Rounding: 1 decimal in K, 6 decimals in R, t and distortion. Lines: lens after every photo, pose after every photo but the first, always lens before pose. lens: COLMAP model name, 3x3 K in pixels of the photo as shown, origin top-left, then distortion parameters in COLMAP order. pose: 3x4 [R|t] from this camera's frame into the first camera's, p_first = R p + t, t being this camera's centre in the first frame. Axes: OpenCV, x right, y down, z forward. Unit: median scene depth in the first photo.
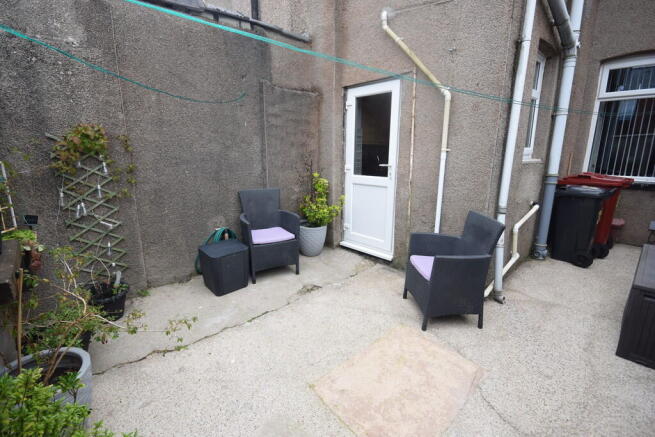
lens RADIAL K [[297.5, 0, 328.0], [0, 297.5, 214.8], [0, 0, 1]] dist [-0.003277, -0.000743]
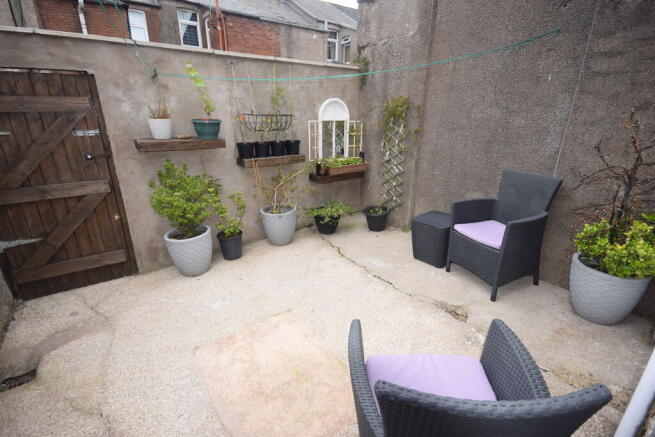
lens RADIAL K [[297.5, 0, 328.0], [0, 297.5, 214.8], [0, 0, 1]] dist [-0.003277, -0.000743]
pose [[-0.108144, 0.321873, -0.940586, 0.680216], [-0.213453, 0.916551, 0.338190, -0.175713], [0.970949, 0.237344, -0.030415, 0.770504]]
